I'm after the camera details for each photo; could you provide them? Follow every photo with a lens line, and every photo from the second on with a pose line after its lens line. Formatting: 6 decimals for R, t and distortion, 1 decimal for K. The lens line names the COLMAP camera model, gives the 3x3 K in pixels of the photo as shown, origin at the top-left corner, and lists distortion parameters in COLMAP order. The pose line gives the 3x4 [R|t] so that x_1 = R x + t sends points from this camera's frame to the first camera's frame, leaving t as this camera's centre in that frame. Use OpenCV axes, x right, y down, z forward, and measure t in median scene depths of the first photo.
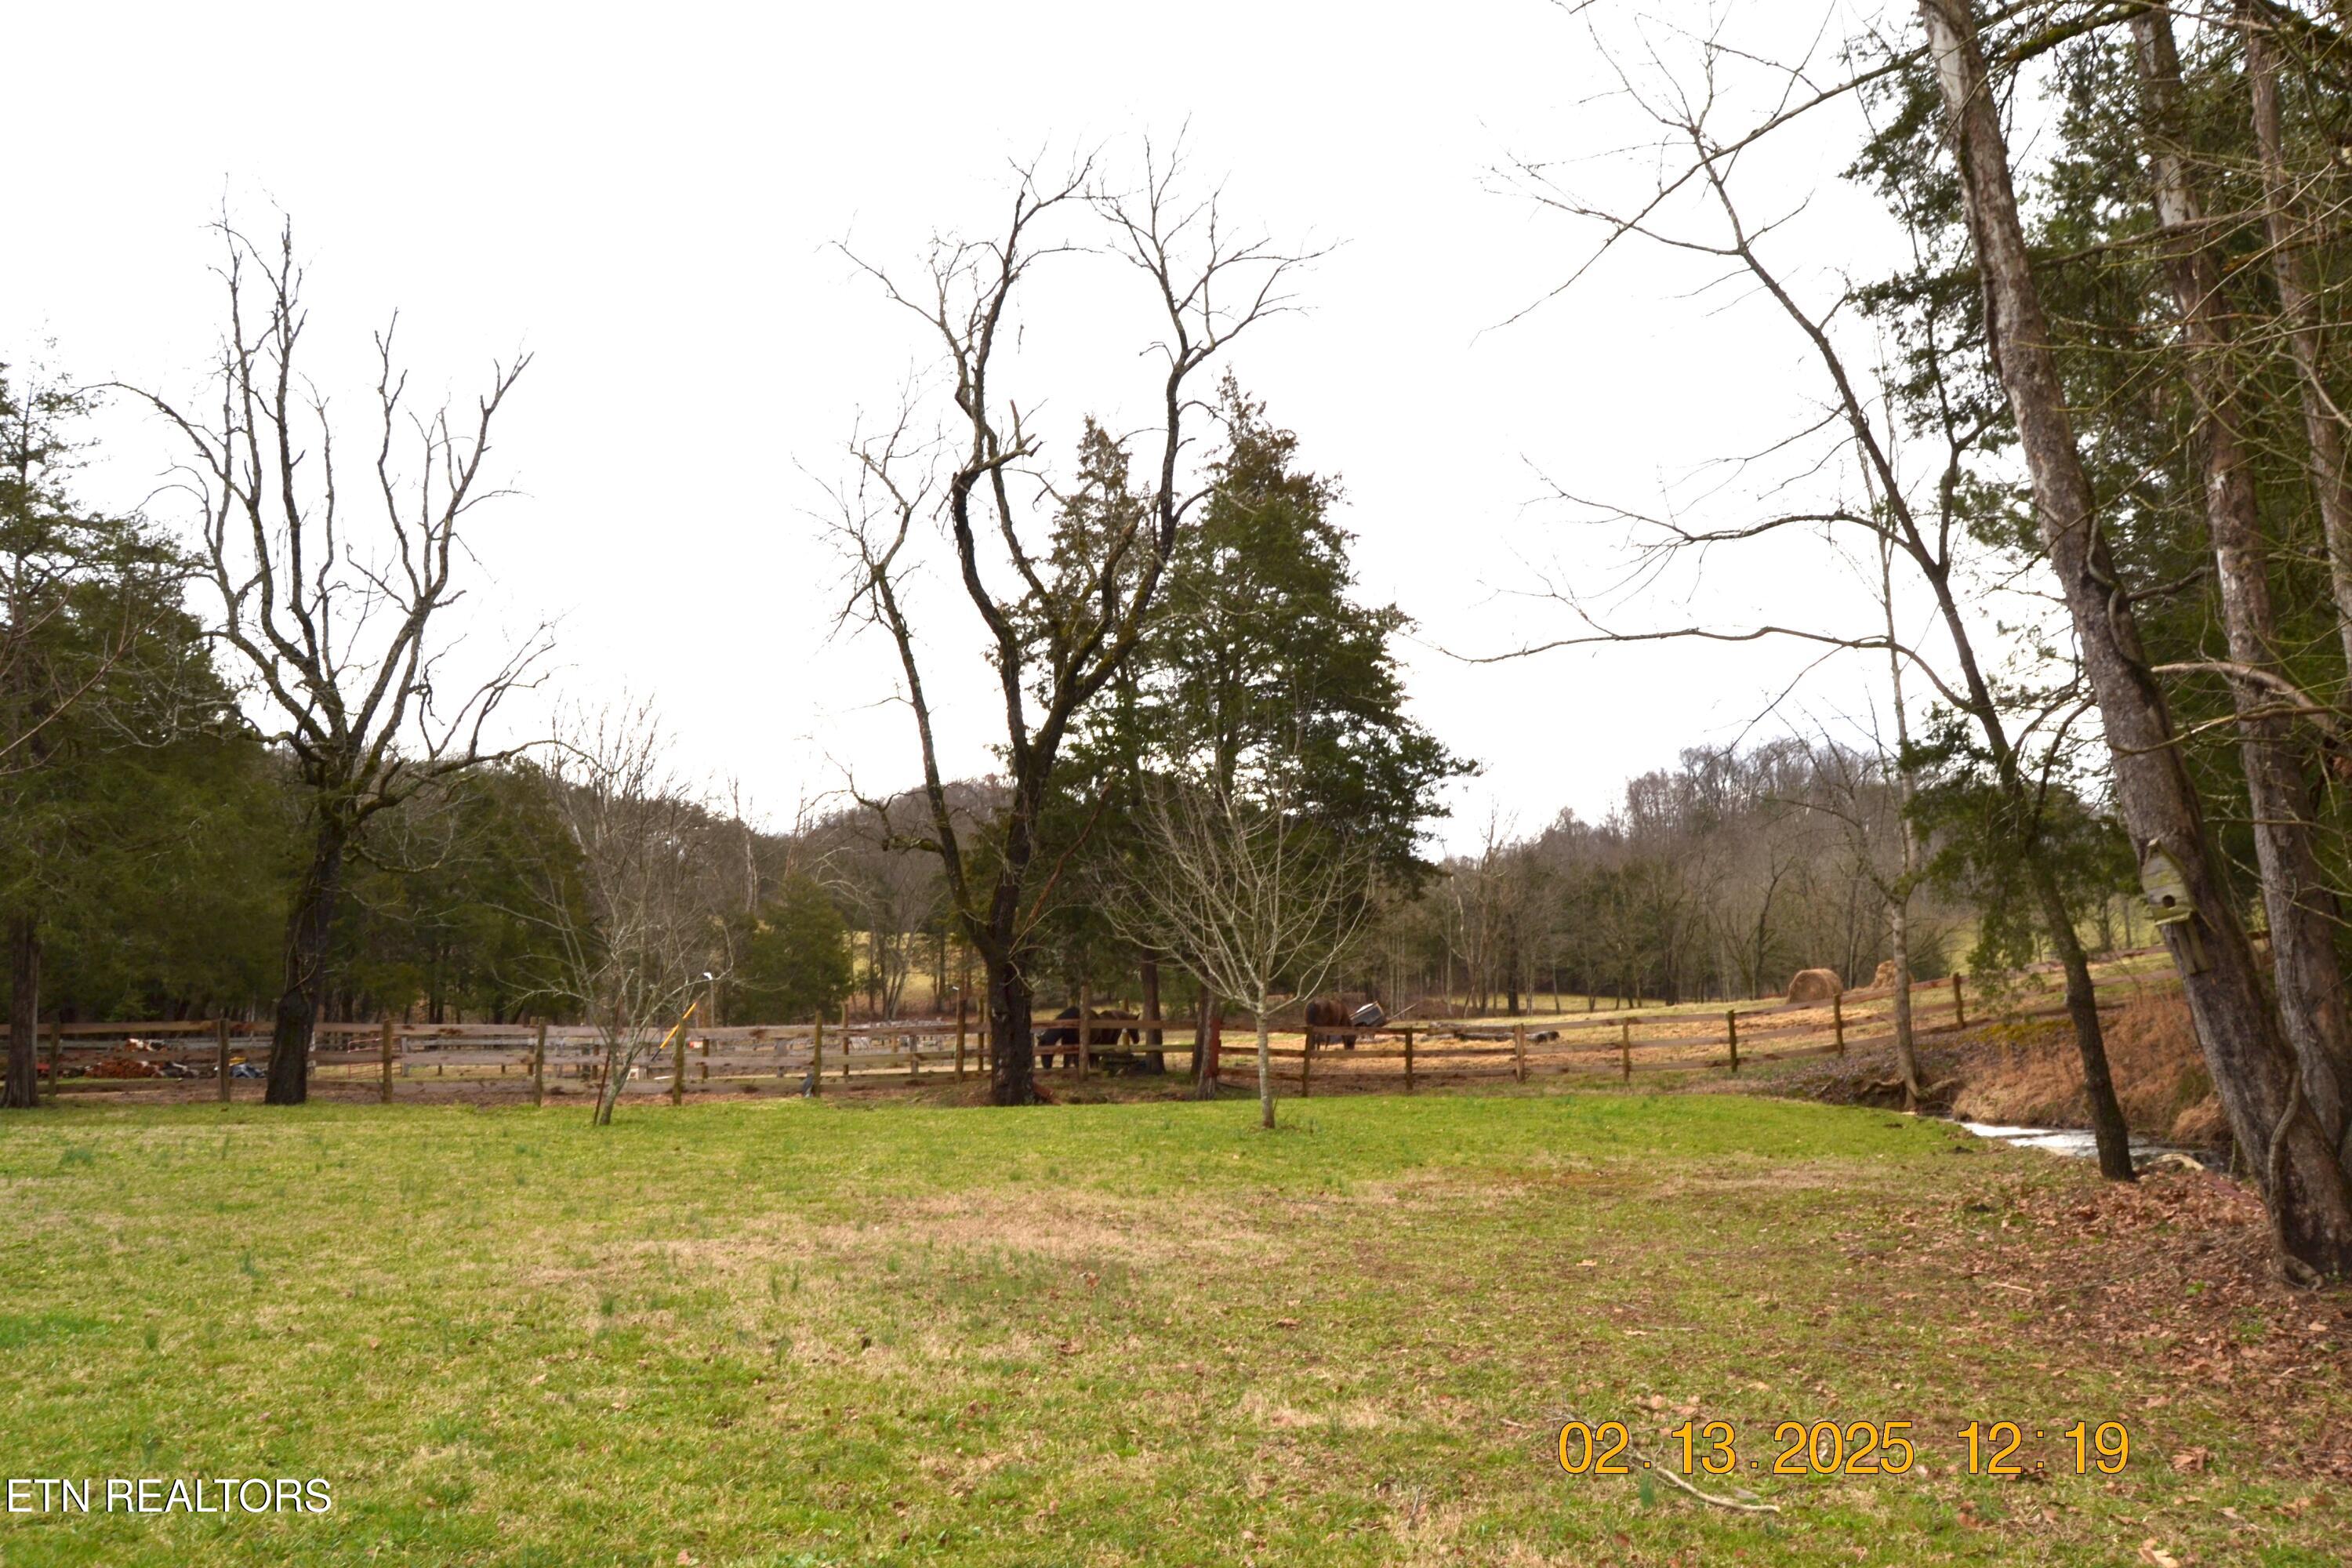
lens RADIAL K [[1878.0, 0, 1197.0], [0, 1878.0, 796.5], [0, 0, 1]] dist [-0.096812, 0.045298]
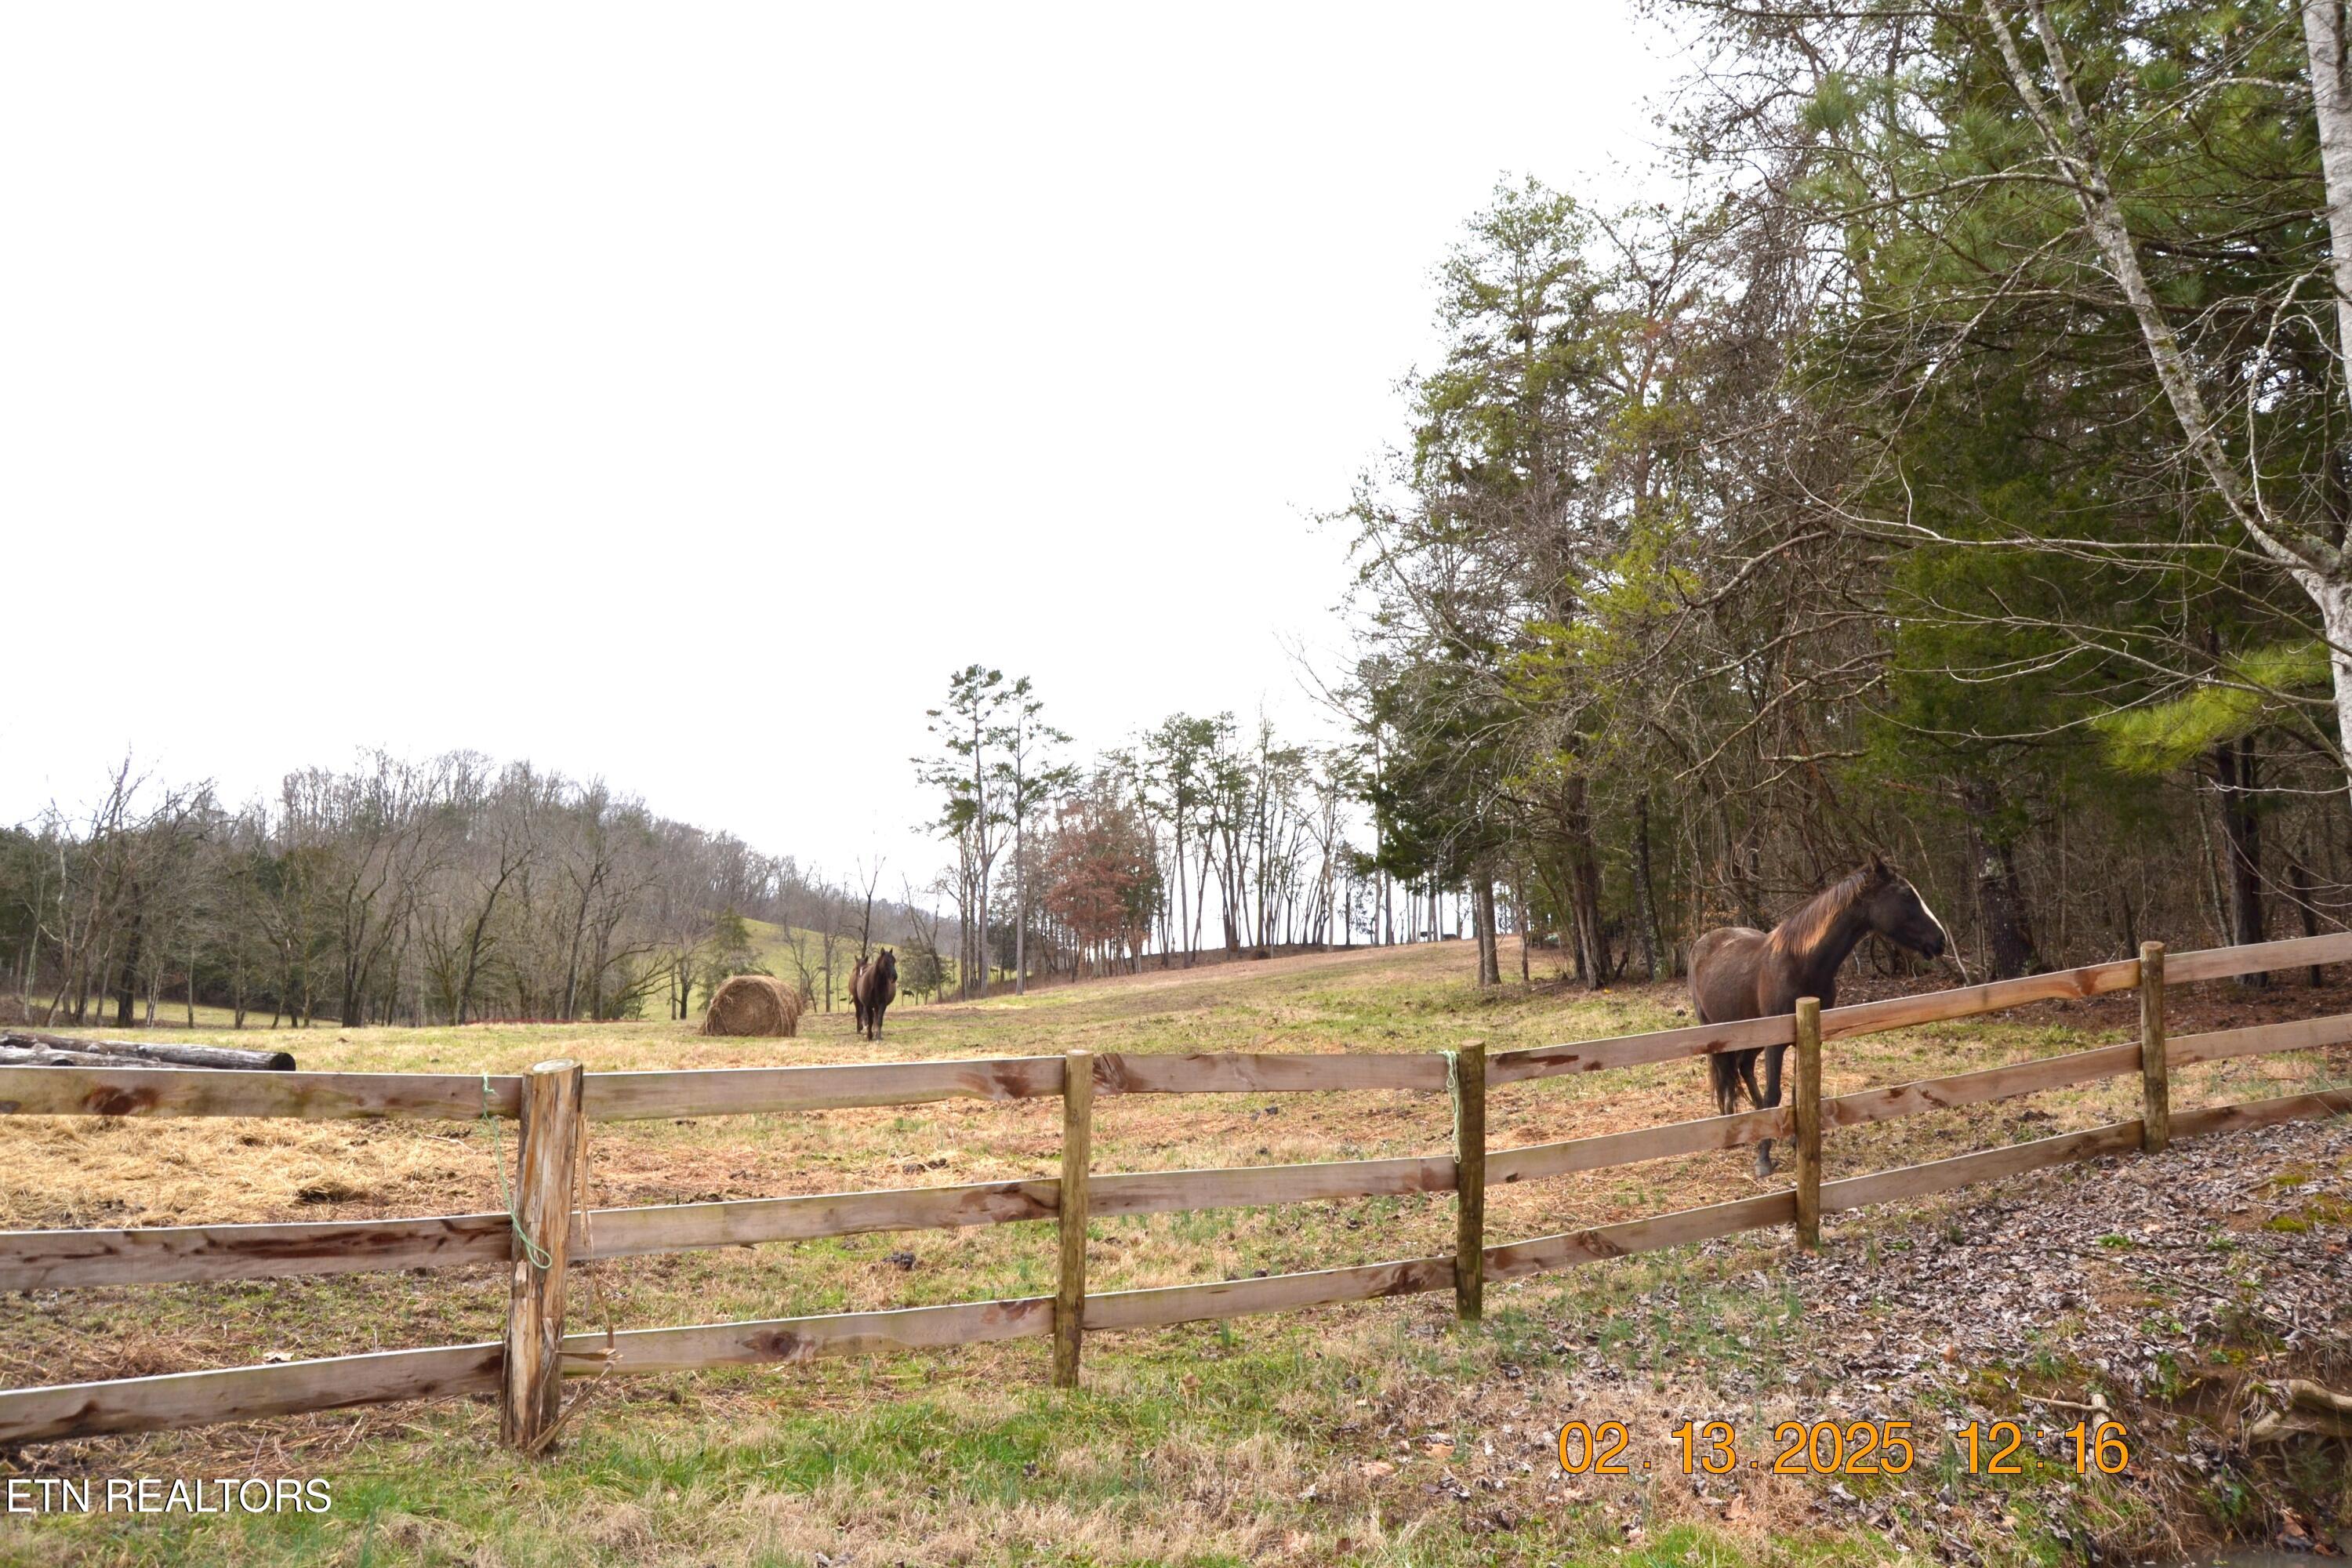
lens RADIAL K [[1878.0, 0, 1181.9], [0, 1878.0, 788.4], [0, 0, 1]] dist [-0.096812, 0.045298]
pose [[0.765370, 0.124803, 0.631374, 0.109783], [-0.110489, 0.991933, -0.062136, 0.101348], [-0.634035, -0.022203, 0.772985, 0.841806]]
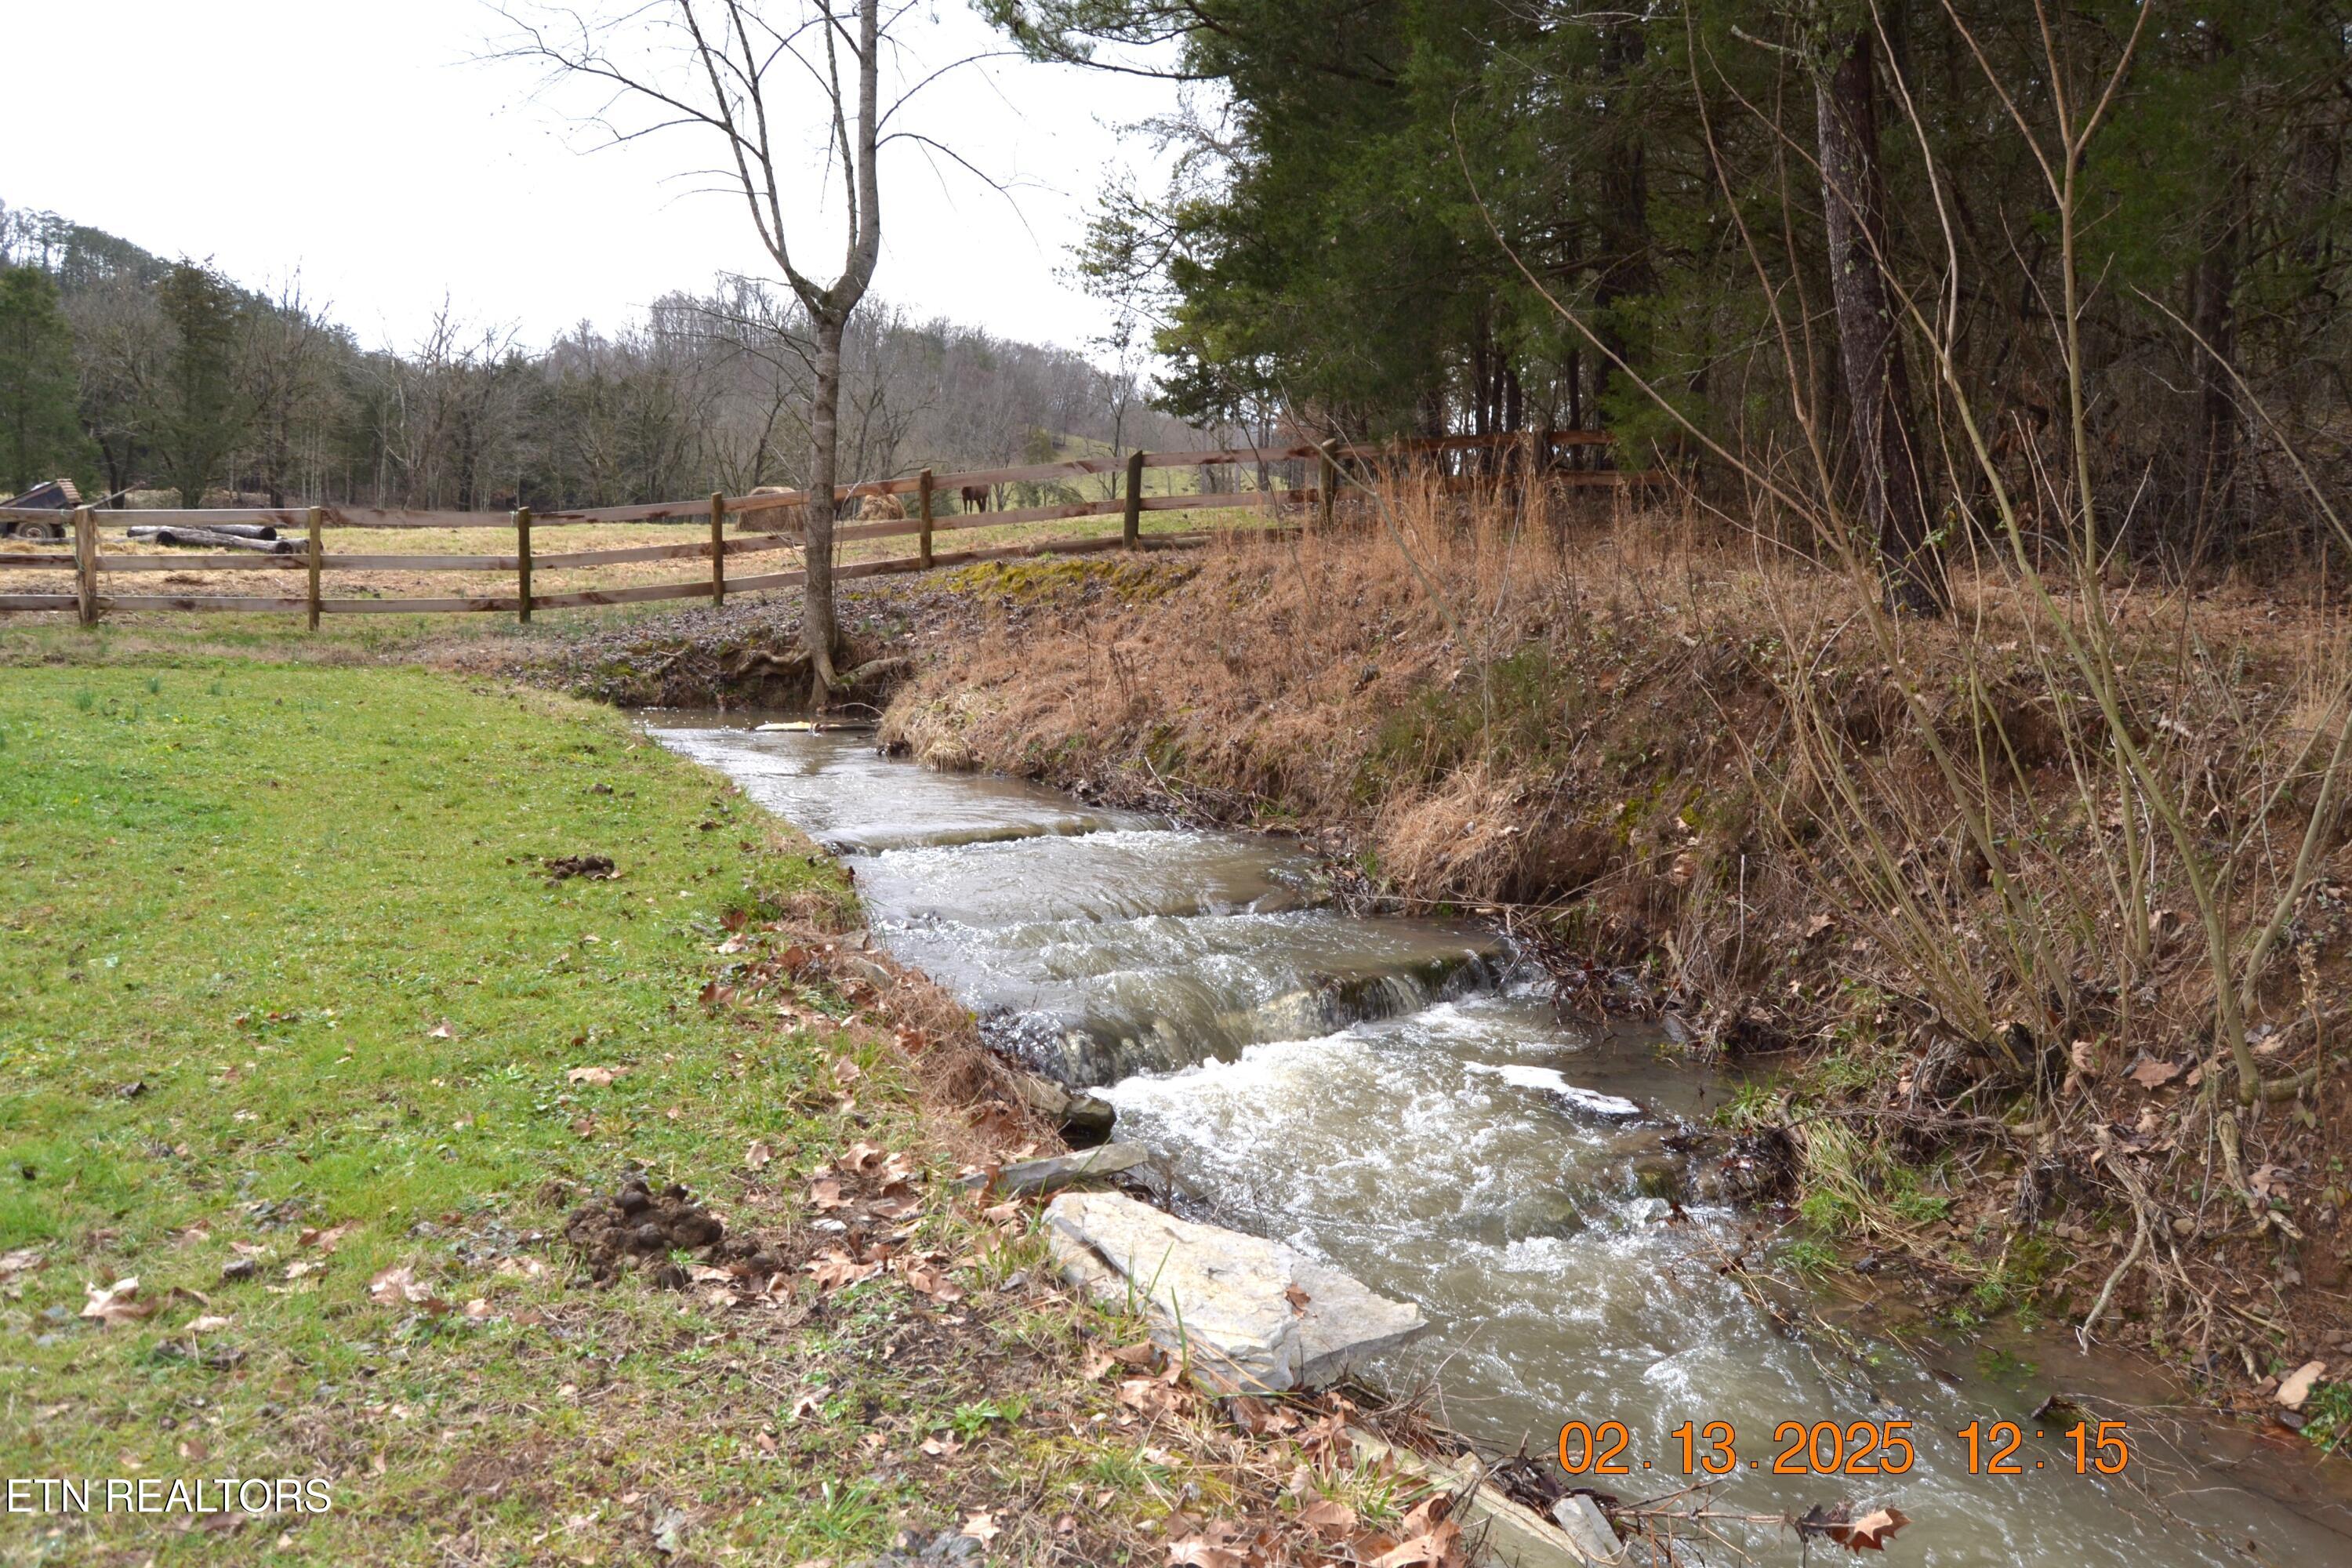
lens RADIAL K [[1878.0, 0, 1168.0], [0, 1878.0, 785.1], [0, 0, 1]] dist [-0.096812, 0.045298]
pose [[0.878147, 0.001507, 0.478388, 0.192741], [-0.115997, 0.970824, 0.209871, 0.057661], [-0.464114, -0.239789, 0.852701, 0.433050]]
